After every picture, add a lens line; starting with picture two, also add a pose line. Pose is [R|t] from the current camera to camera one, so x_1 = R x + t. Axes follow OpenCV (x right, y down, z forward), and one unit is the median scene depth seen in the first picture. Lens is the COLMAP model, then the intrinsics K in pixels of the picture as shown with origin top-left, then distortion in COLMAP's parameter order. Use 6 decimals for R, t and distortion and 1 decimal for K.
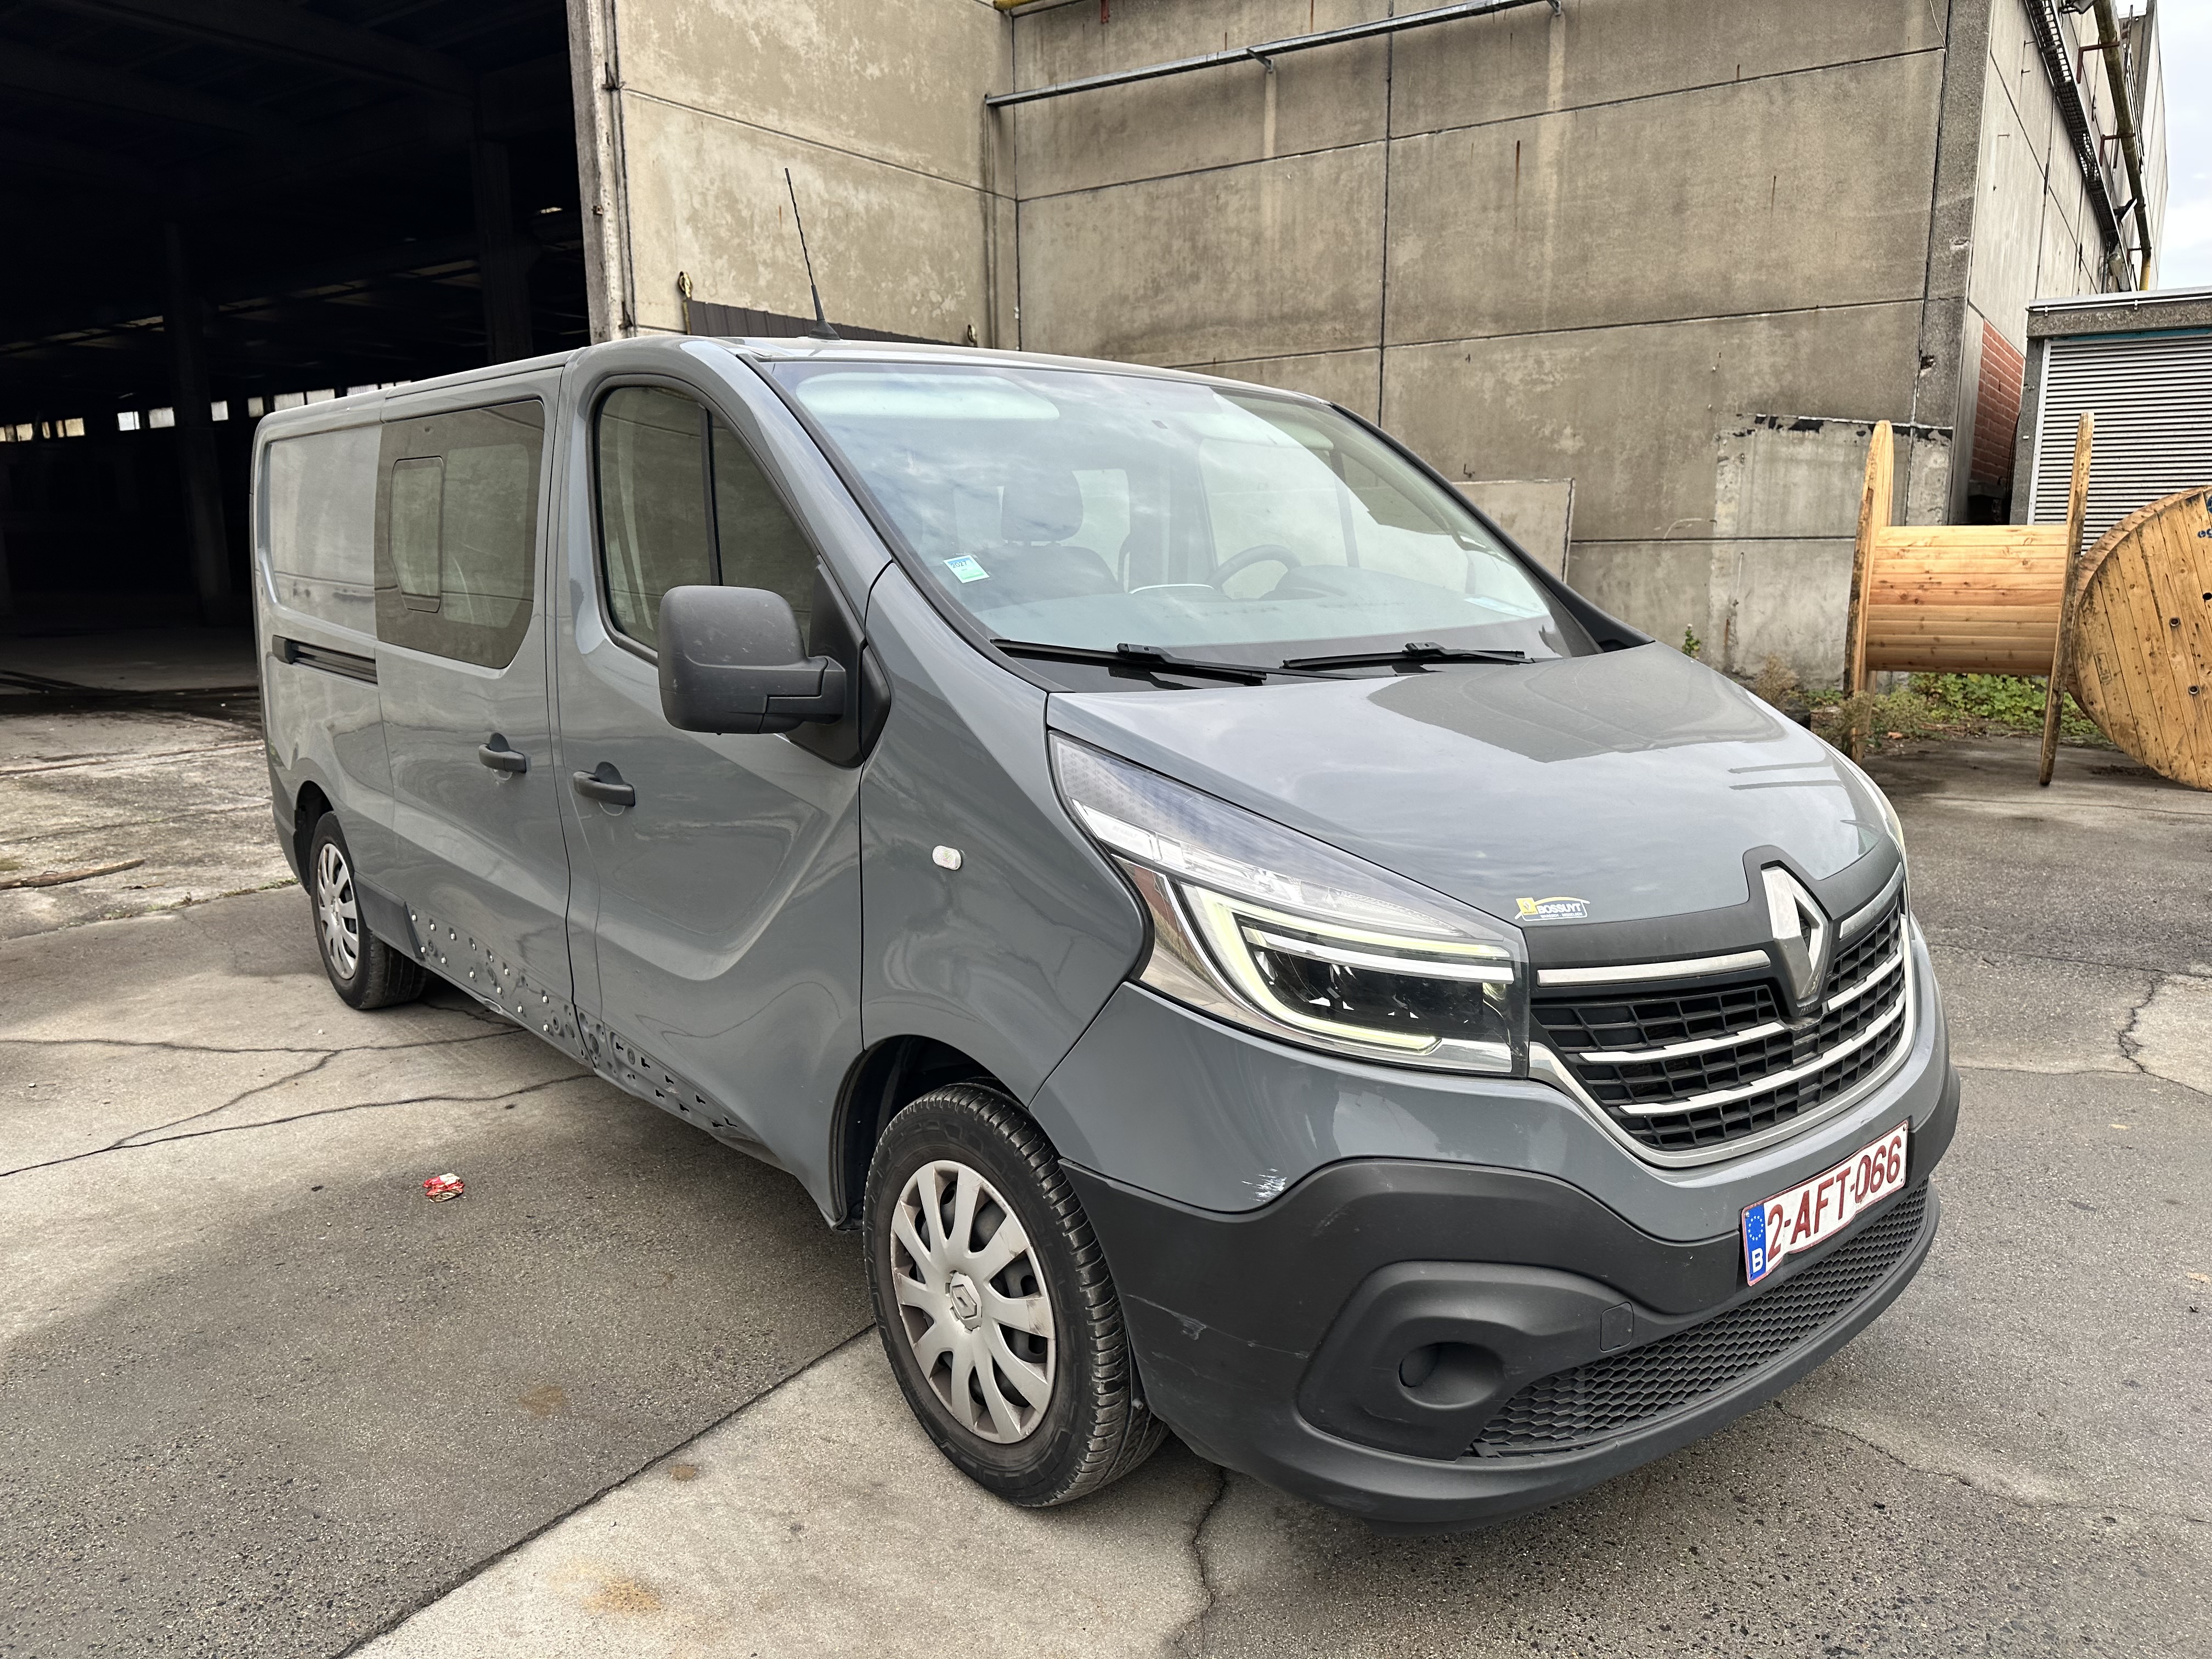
lens RADIAL K [[1554.5, 0, 1108.0], [0, 1554.5, 840.0], [0, 0, 1]] dist [0.033667, -0.035115]
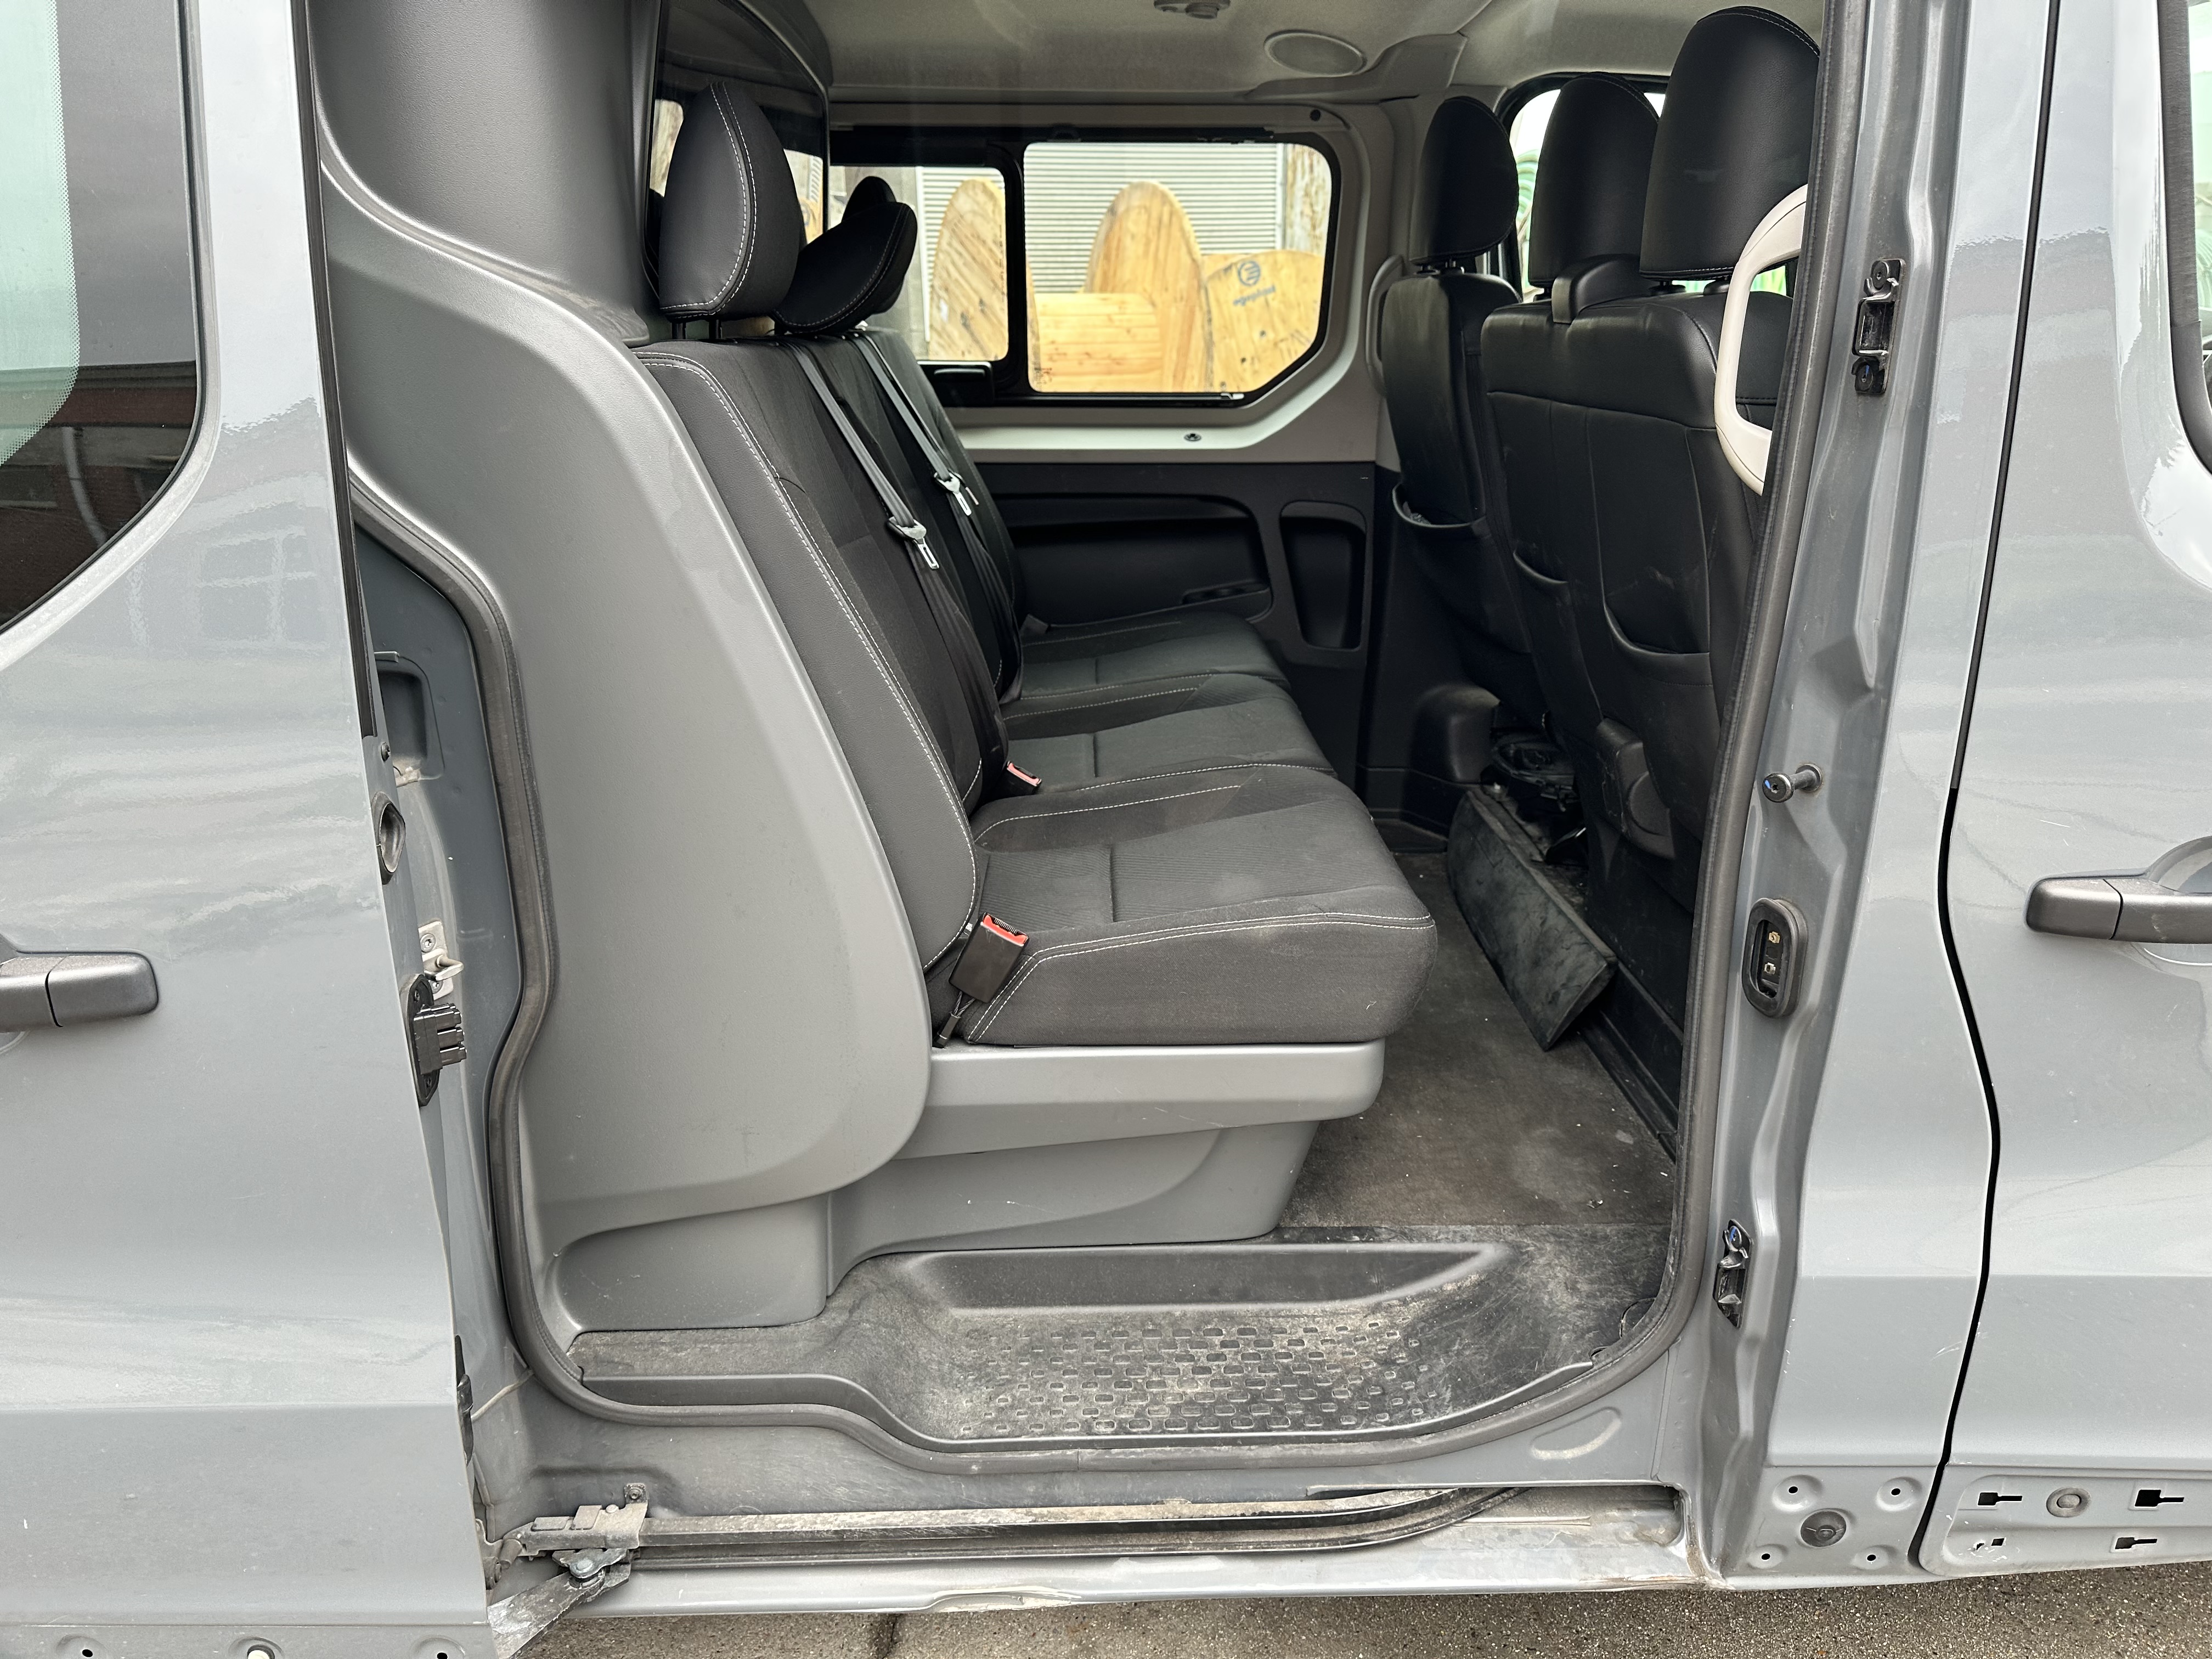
lens RADIAL K [[1554.5, 0, 1103.7], [0, 1554.5, 863.9], [0, 0, 1]] dist [0.033667, -0.035115]
pose [[0.634151, -0.266460, 0.725845, -0.192443], [0.164006, 0.963738, 0.210504, -0.041781], [-0.755615, -0.014448, 0.654856, 0.243291]]
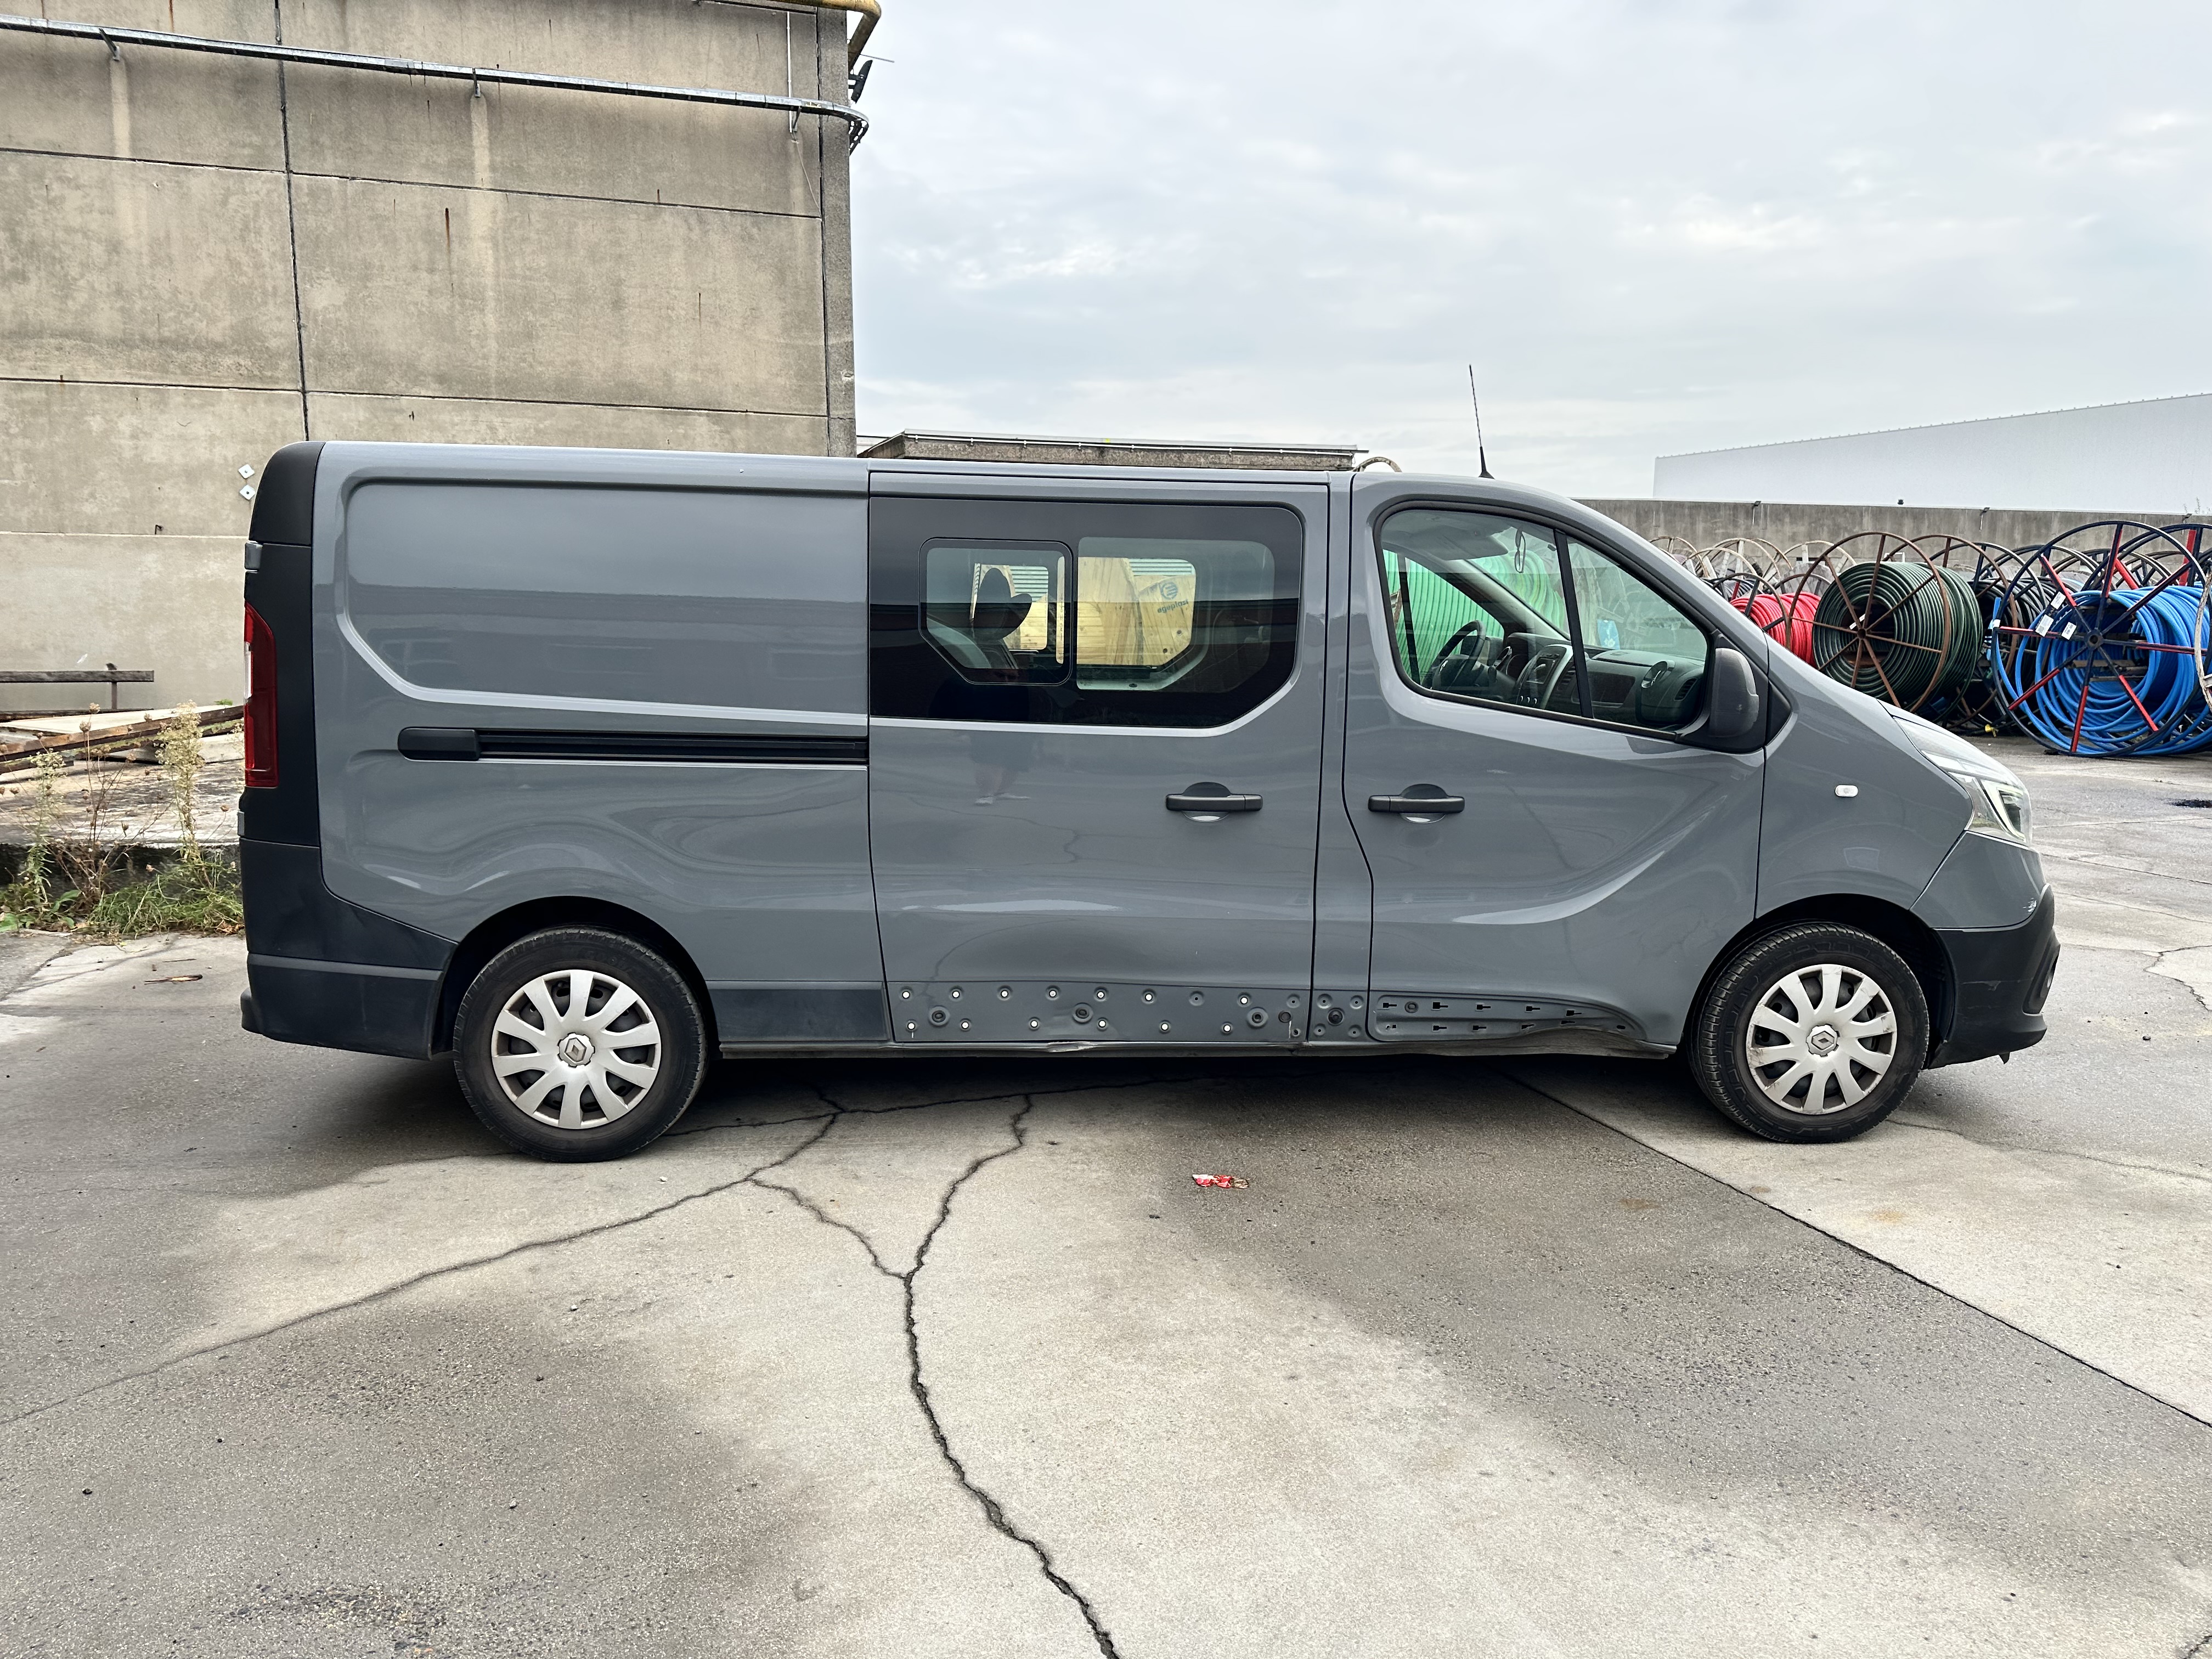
lens RADIAL K [[1554.5, 0, 1116.1], [0, 1554.5, 832.1], [0, 0, 1]] dist [0.033667, -0.035115]
pose [[0.595657, -0.107508, 0.796012, -0.391161], [0.139448, 0.989795, 0.029330, -0.021678], [-0.791042, 0.093532, 0.604570, 0.102697]]
